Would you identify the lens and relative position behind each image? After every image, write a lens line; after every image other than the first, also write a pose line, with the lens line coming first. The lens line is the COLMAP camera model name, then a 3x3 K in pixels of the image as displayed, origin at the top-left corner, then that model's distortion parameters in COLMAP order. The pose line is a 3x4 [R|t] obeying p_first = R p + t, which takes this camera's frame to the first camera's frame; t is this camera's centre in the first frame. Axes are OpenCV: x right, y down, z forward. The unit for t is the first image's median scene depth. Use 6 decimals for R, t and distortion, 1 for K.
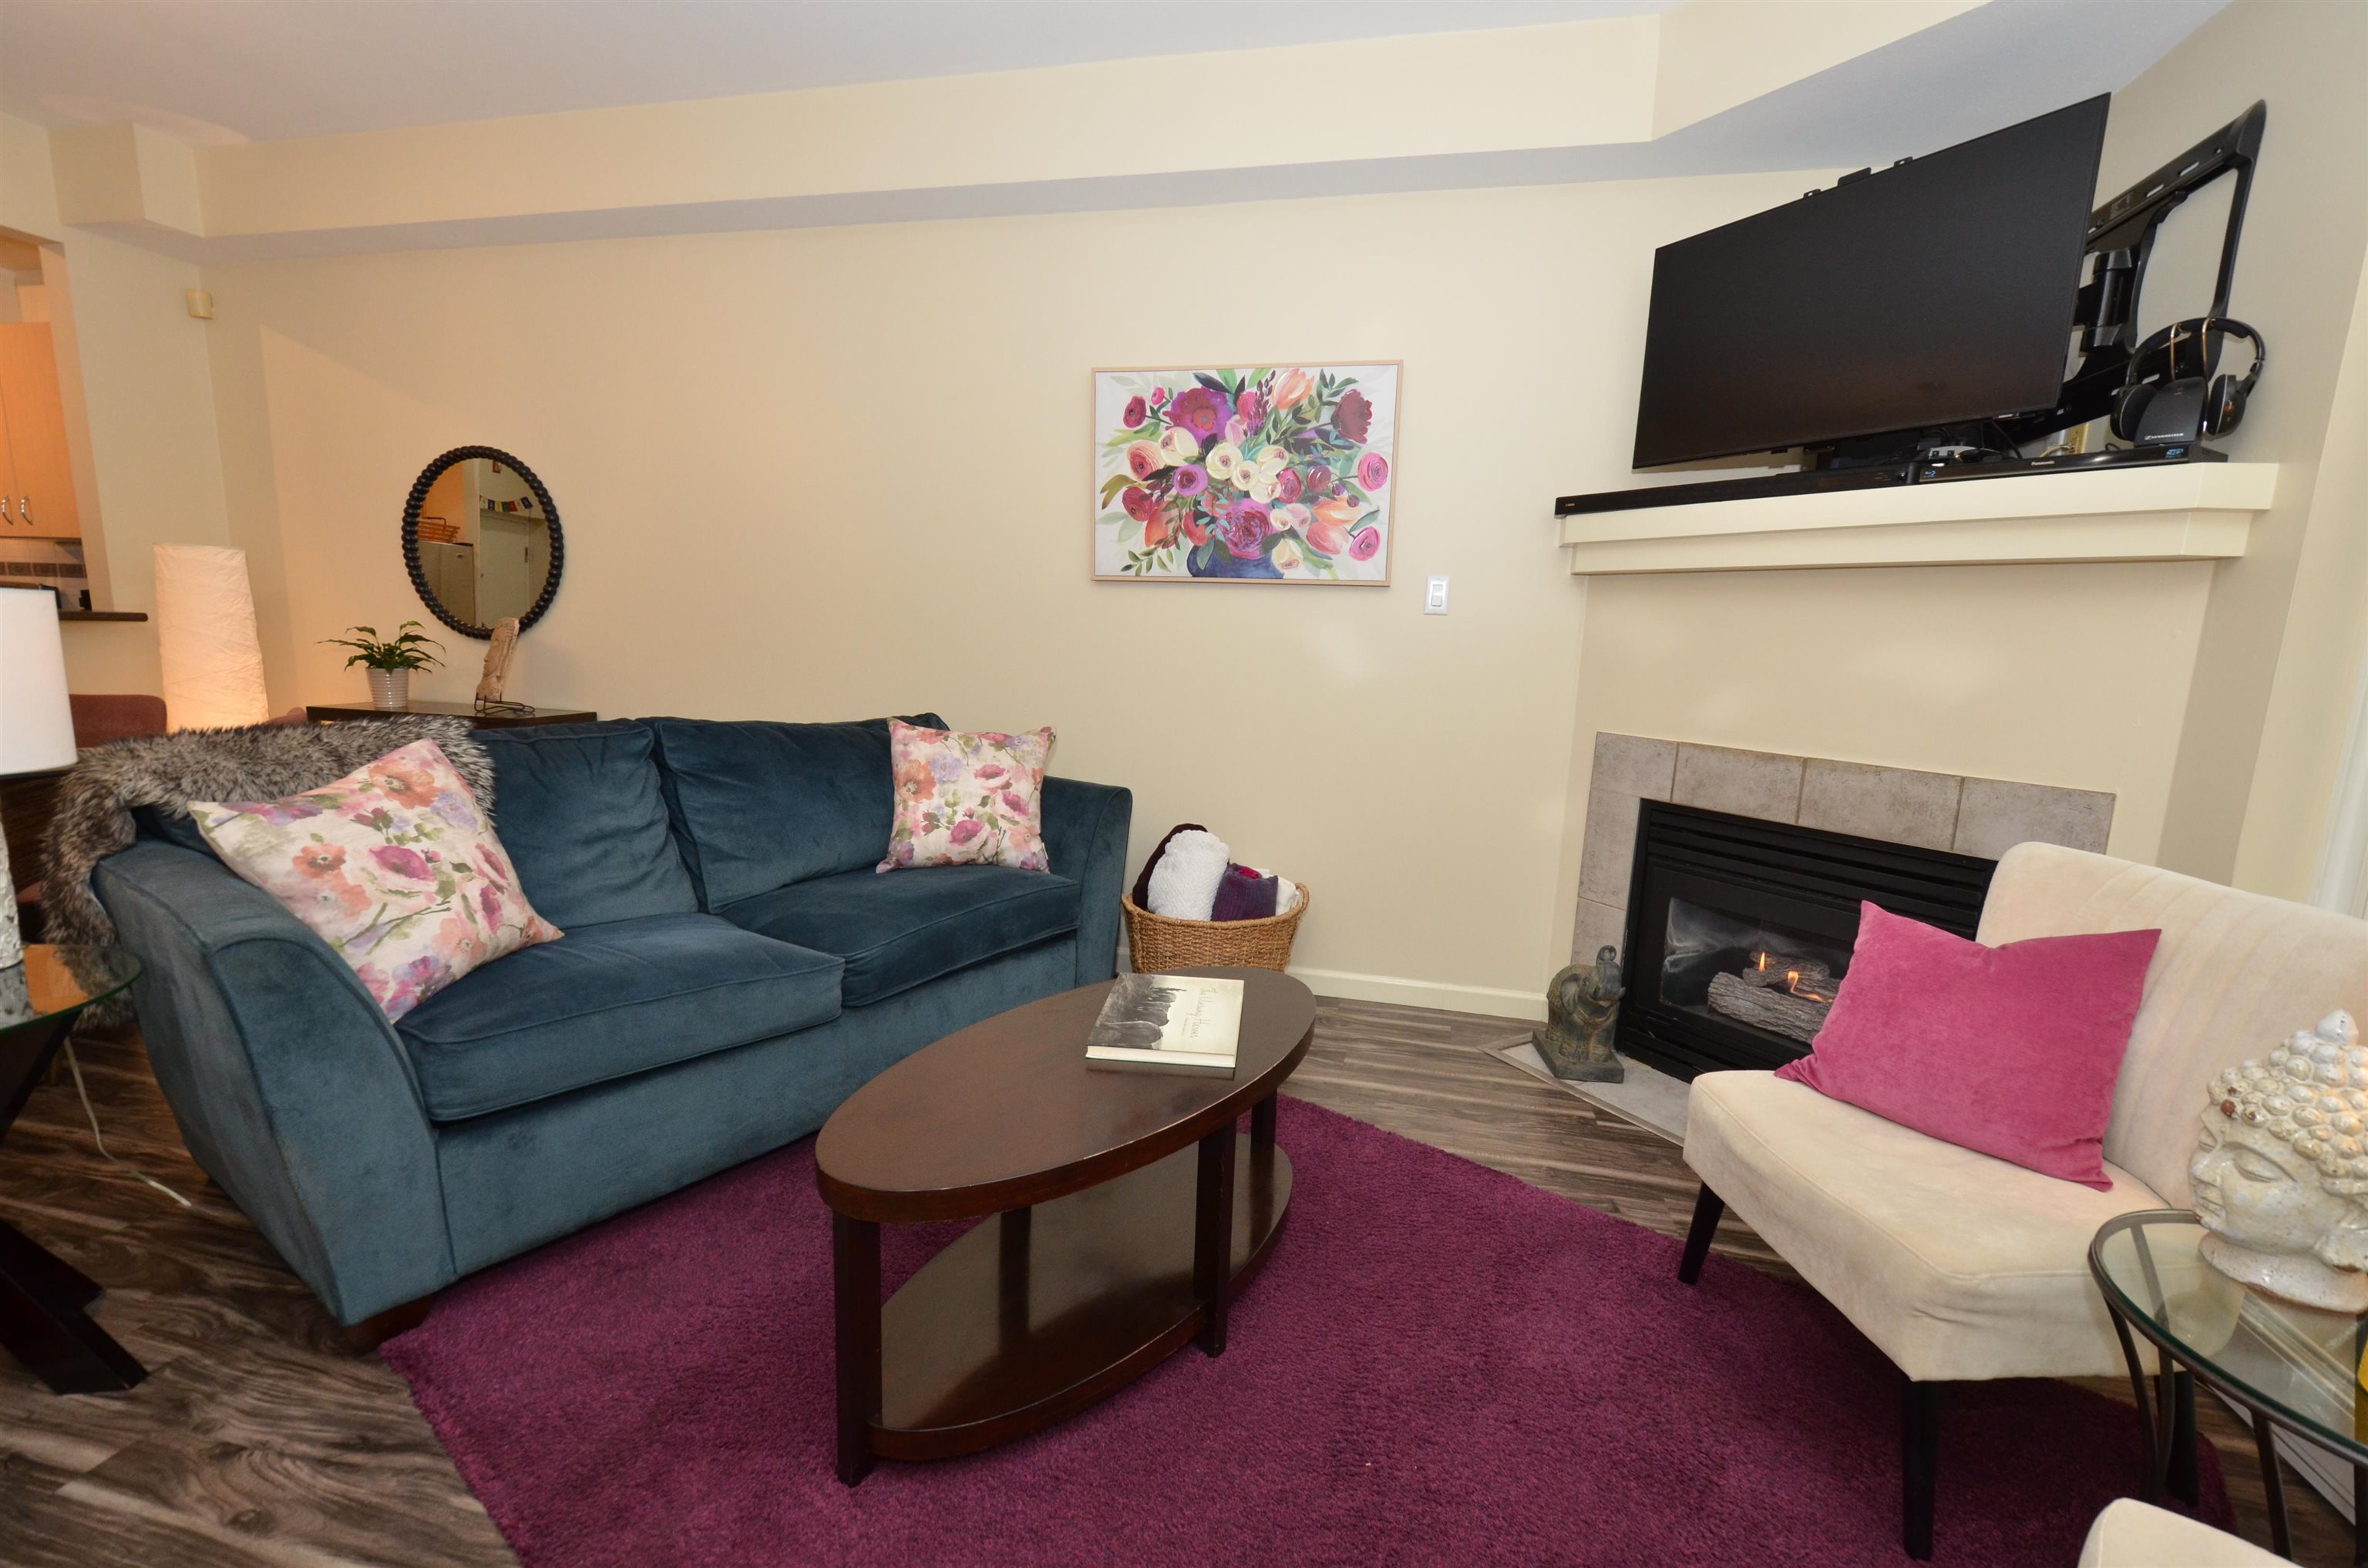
lens RADIAL K [[1027.6, 0, 1196.2], [0, 1027.6, 807.3], [0, 0, 1]] dist [0.003138, -0.003544]
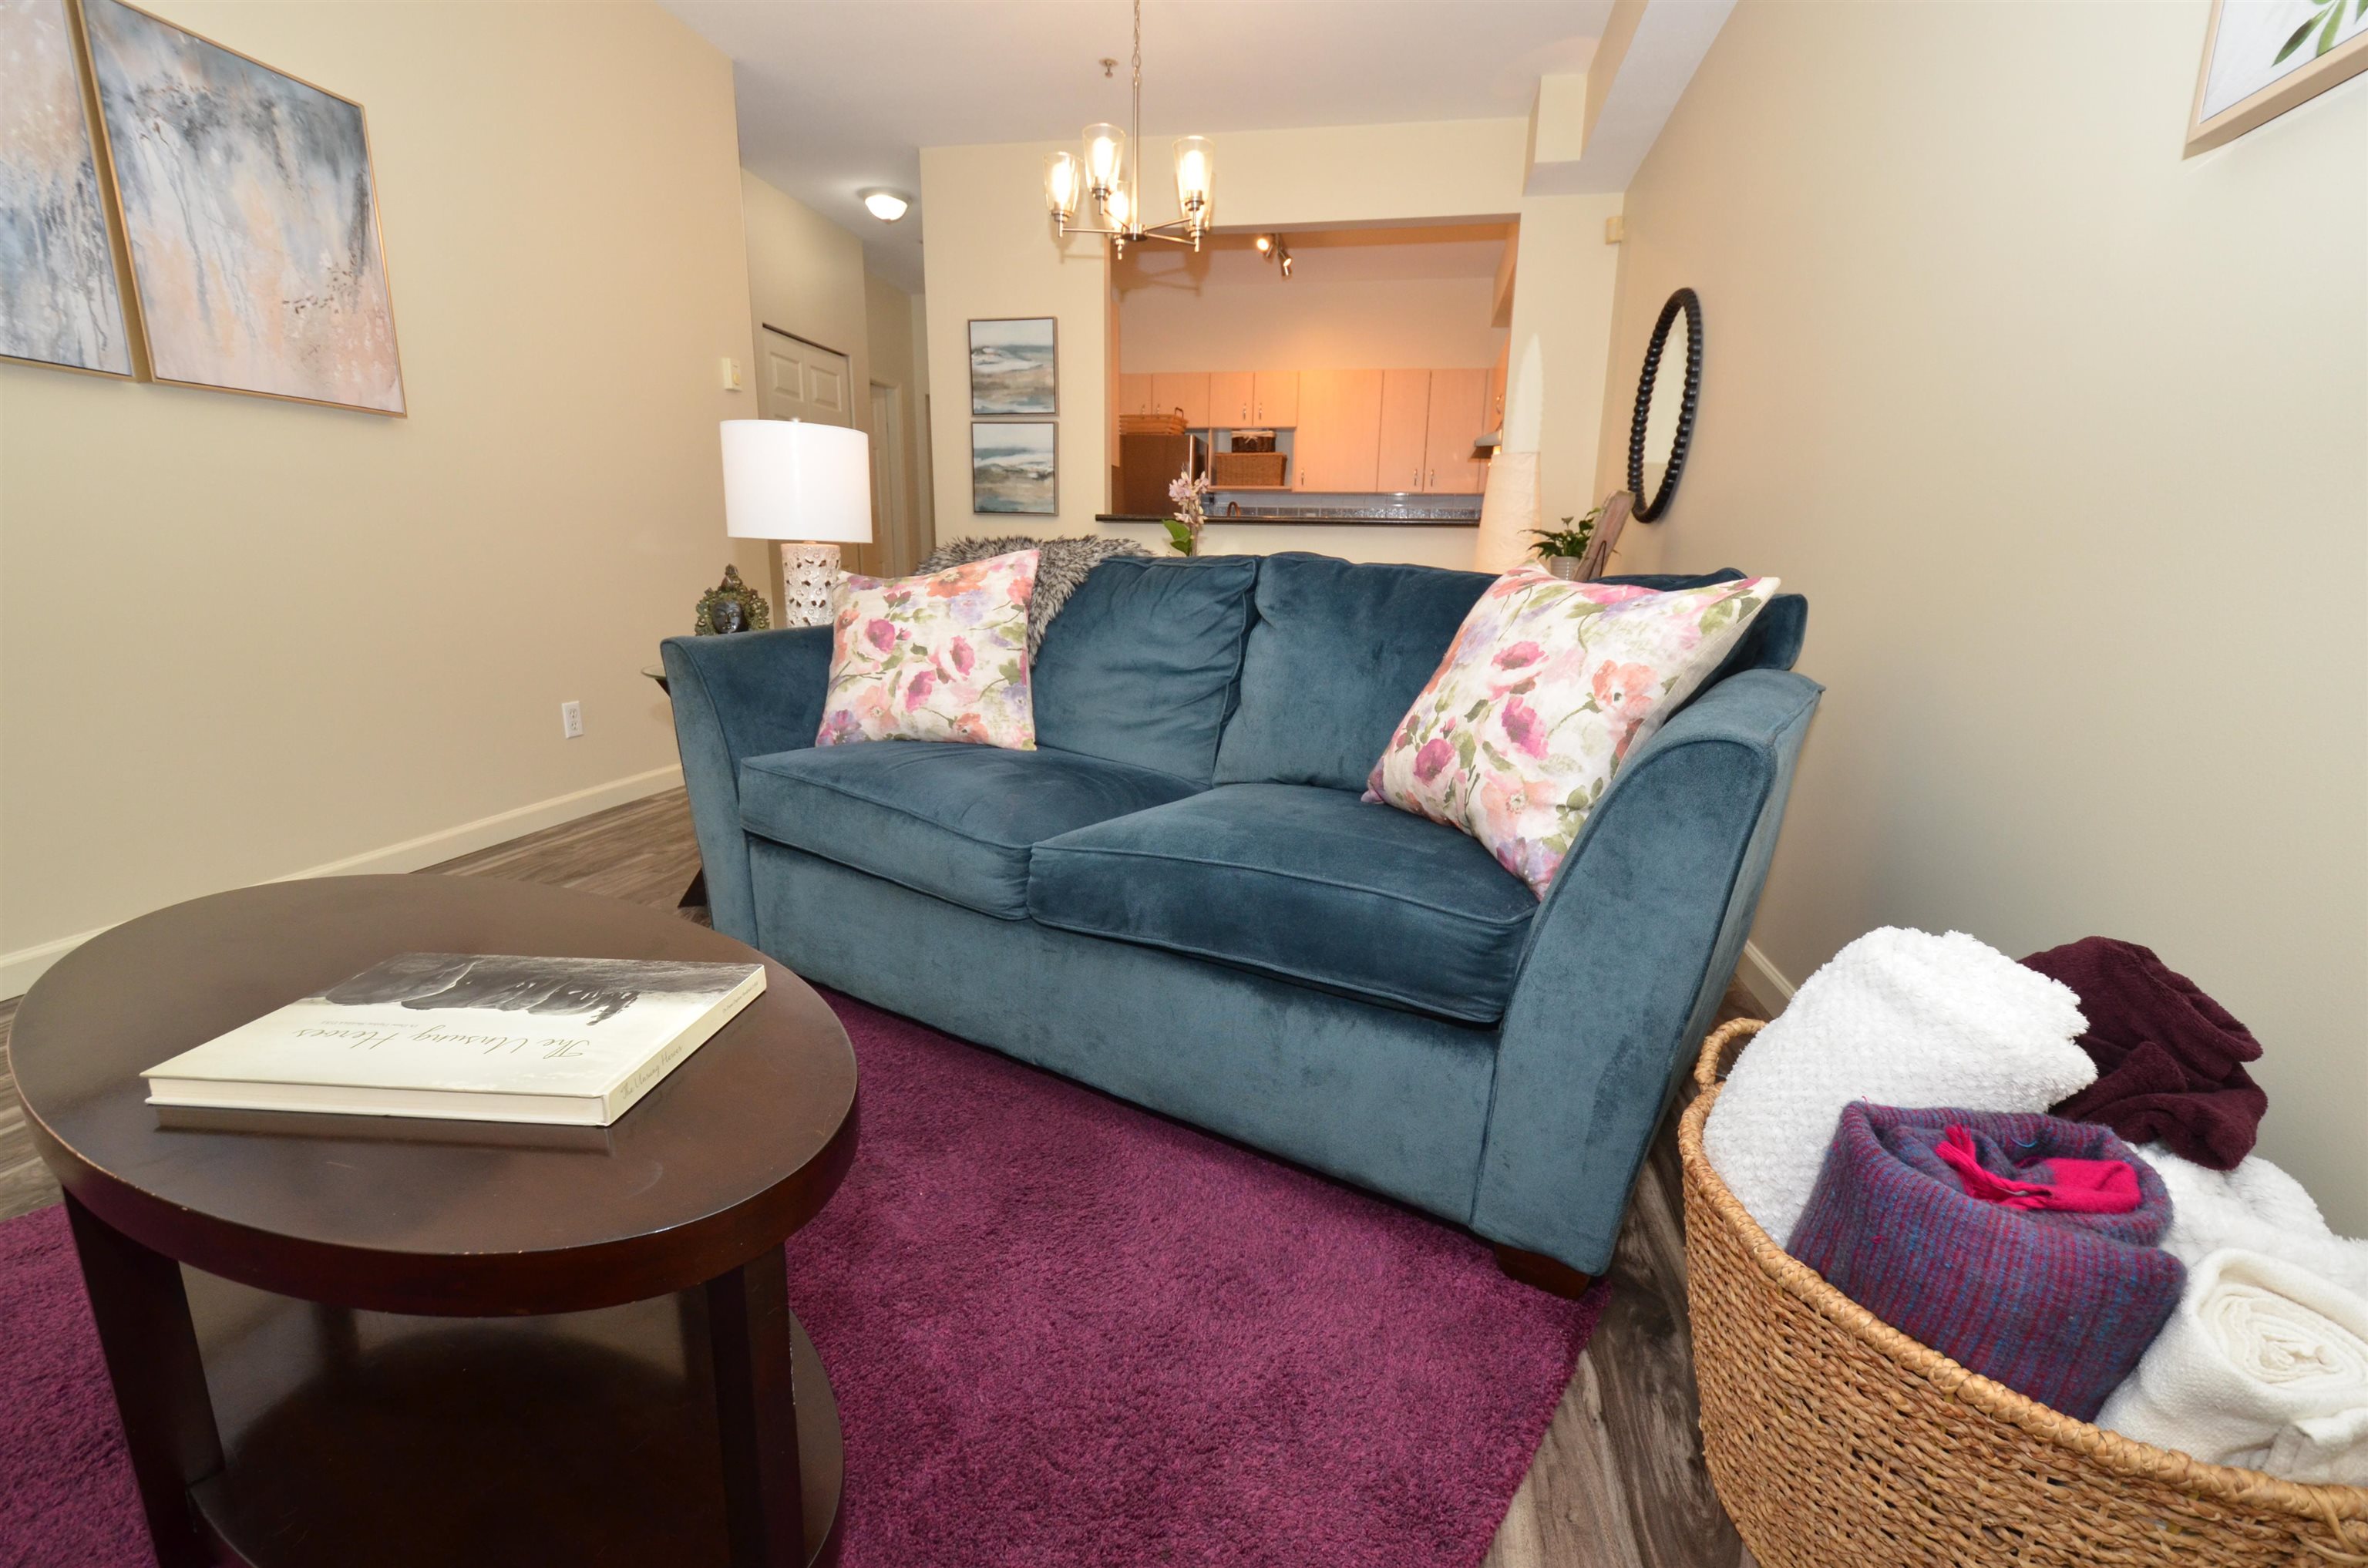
lens RADIAL K [[1027.6, 0, 1191.9], [0, 1027.6, 806.9], [0, 0, 1]] dist [0.003138, -0.003544]
pose [[0.033646, 0.194653, -0.980295, 0.275336], [-0.189487, 0.964302, 0.184974, -0.025663], [0.981307, 0.179530, 0.069329, 0.817181]]
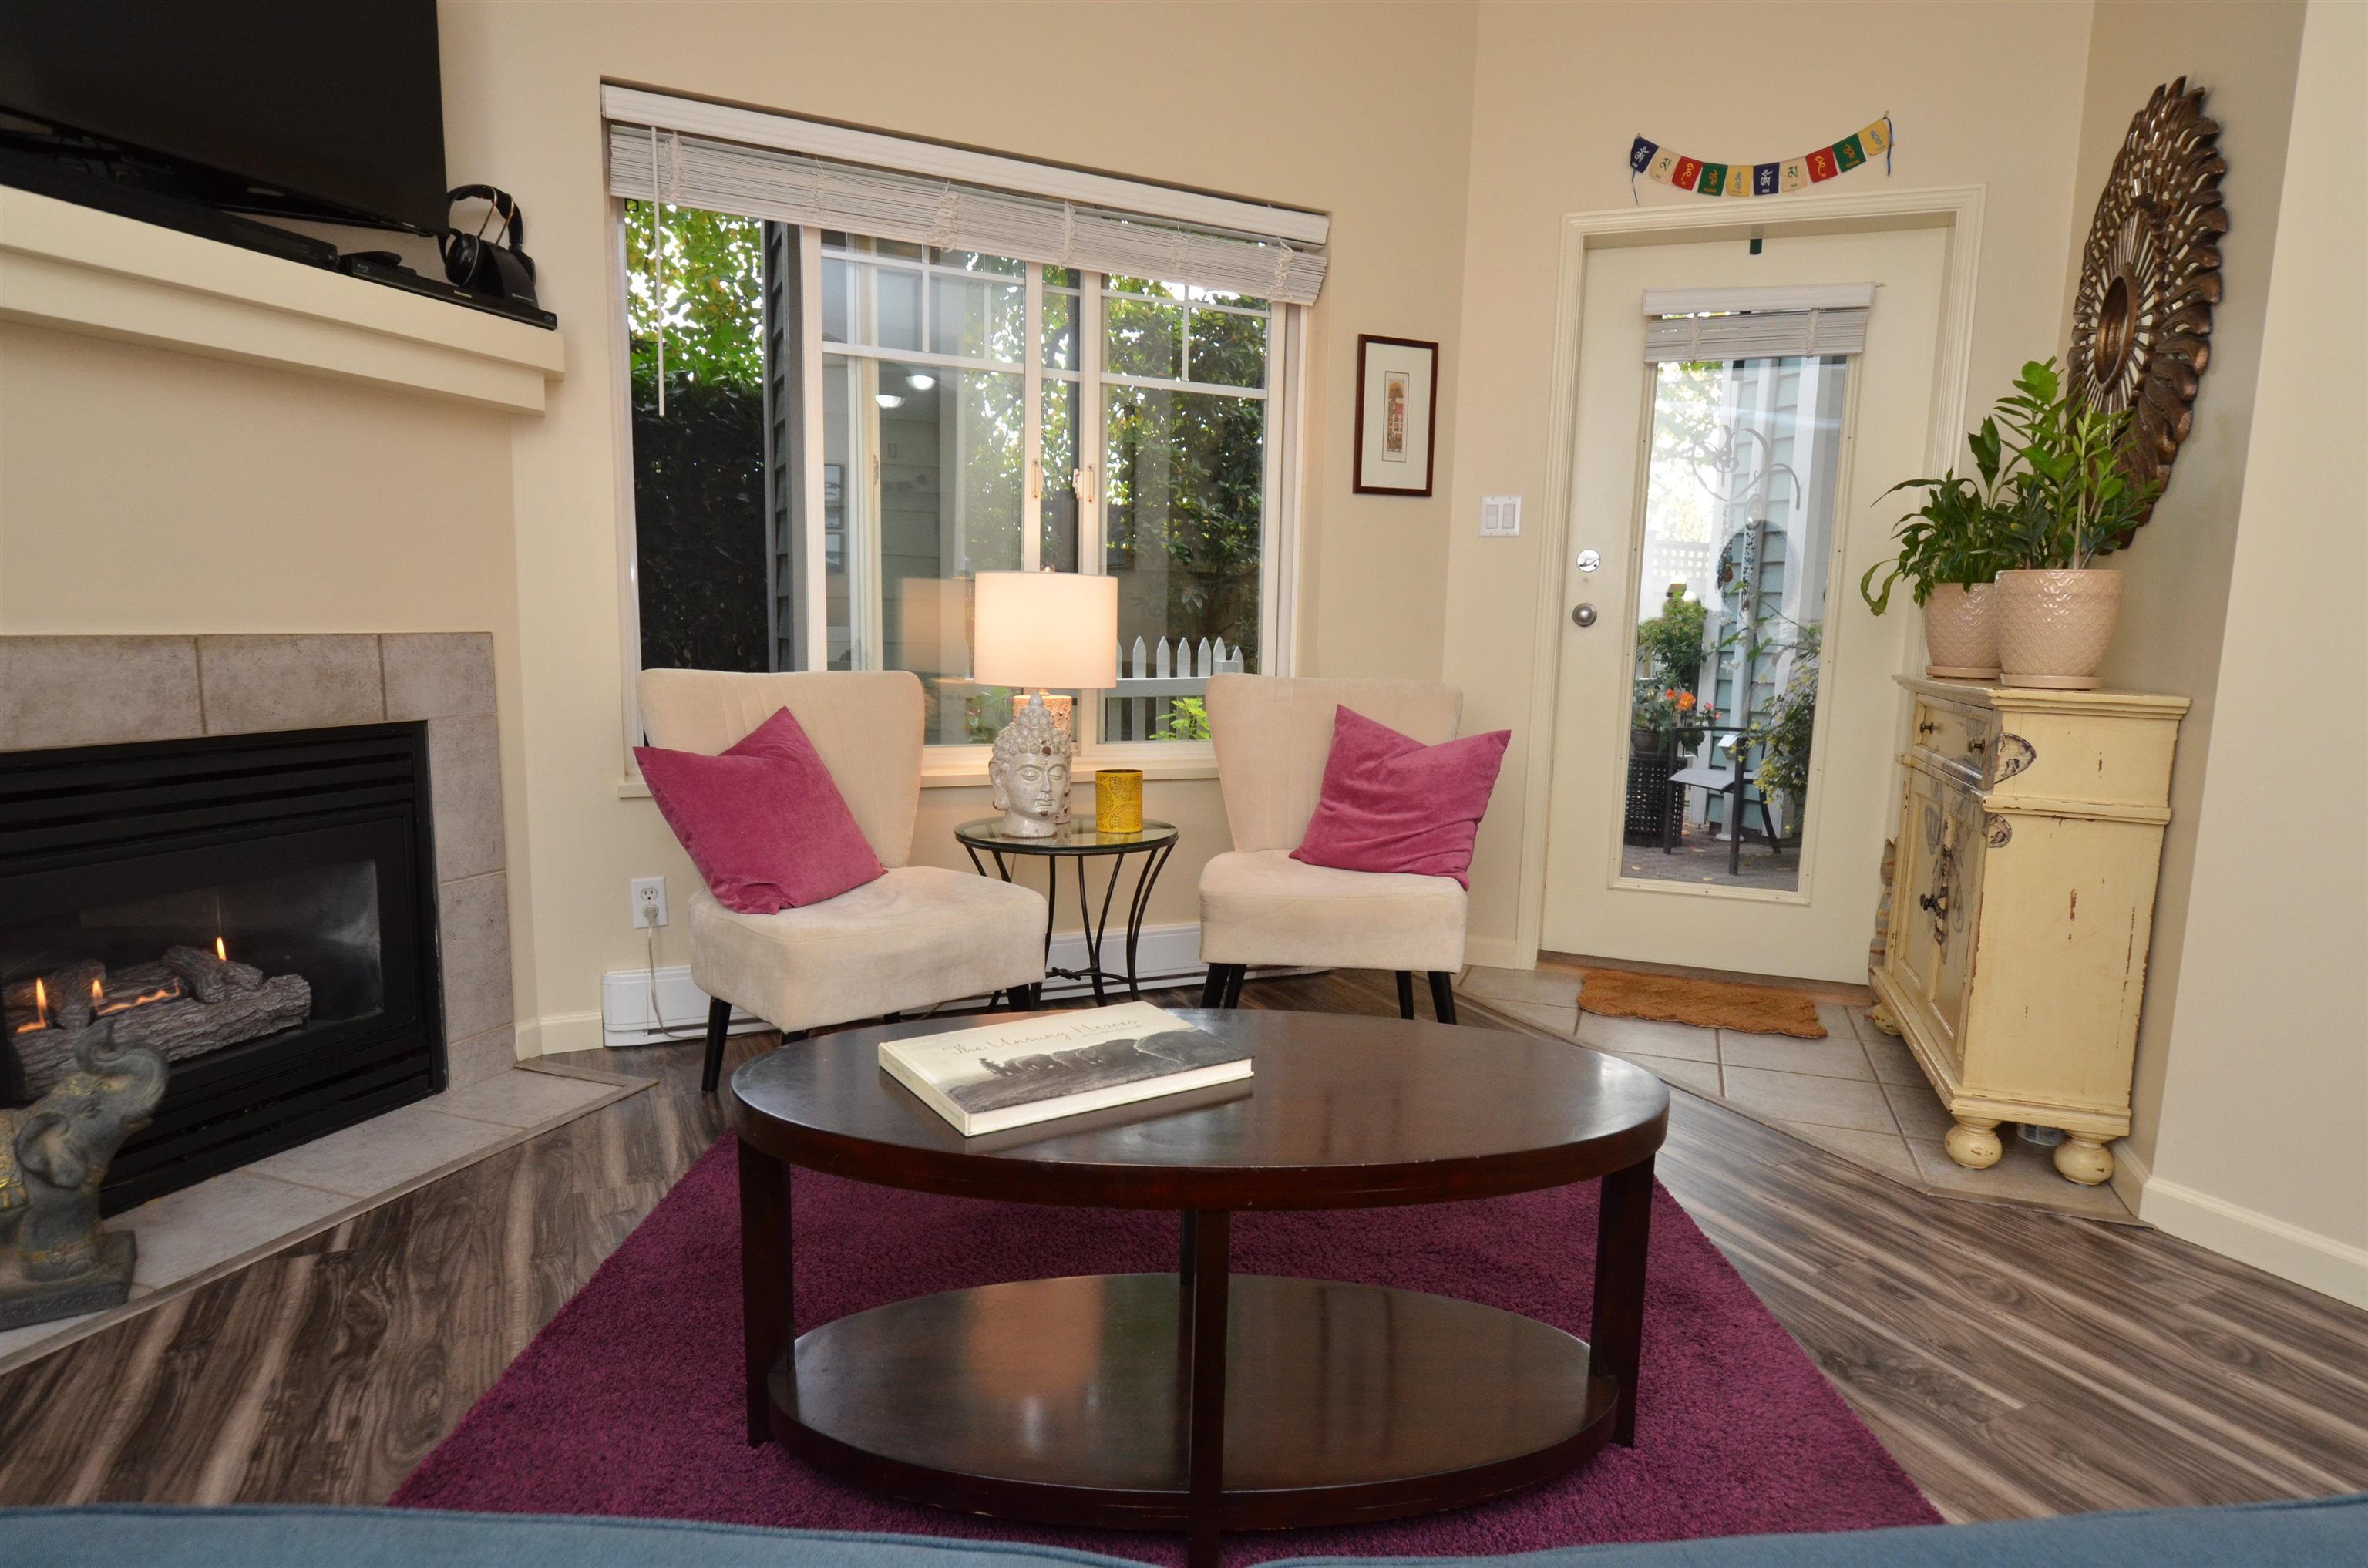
lens RADIAL K [[1294.8, 0, 1197.8], [0, 1294.8, 821.1], [0, 0, 1]] dist [0.000372, -0.005274]
pose [[-0.622368, -0.173802, 0.763185, -0.425391], [0.087177, 0.953578, 0.288253, -0.103953], [-0.777855, 0.245931, -0.578324, 0.881697]]
